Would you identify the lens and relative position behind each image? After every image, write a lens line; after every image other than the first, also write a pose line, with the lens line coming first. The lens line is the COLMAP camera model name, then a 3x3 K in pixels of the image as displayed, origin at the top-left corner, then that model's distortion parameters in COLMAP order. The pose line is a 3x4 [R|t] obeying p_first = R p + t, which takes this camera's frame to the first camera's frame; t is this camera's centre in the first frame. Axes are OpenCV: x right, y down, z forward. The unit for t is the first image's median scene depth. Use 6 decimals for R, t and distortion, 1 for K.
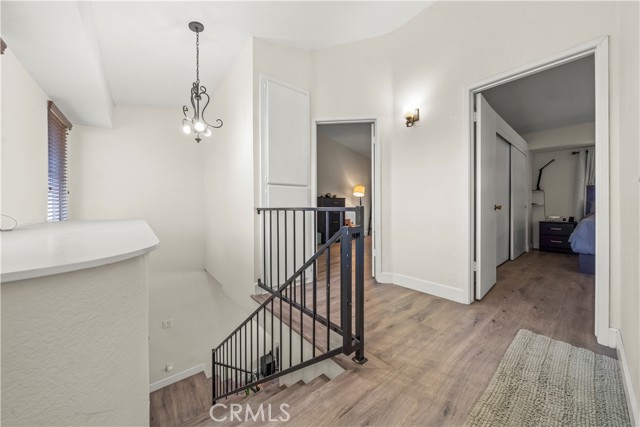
lens RADIAL K [[222.5, 0, 309.6], [0, 222.5, 205.2], [0, 0, 1]] dist [-0.004359, -0.000810]
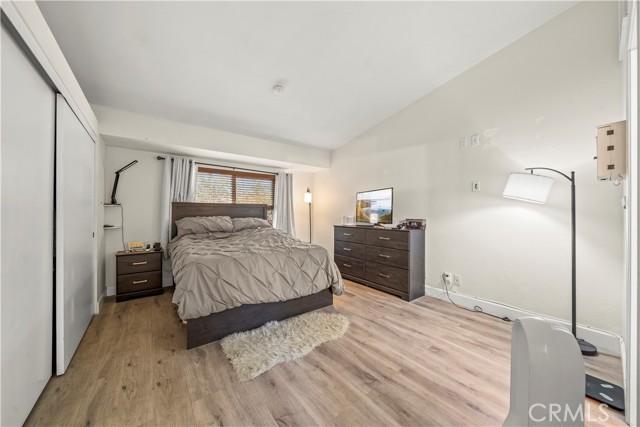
lens RADIAL K [[222.5, 0, 321.7], [0, 222.5, 214.3], [0, 0, 1]] dist [-0.004359, -0.000810]
pose [[-0.003230, 0.002635, 0.999991, 0.417178], [0.003298, 0.999991, -0.002625, -0.037638], [-0.999989, 0.003289, -0.003239, 0.427765]]
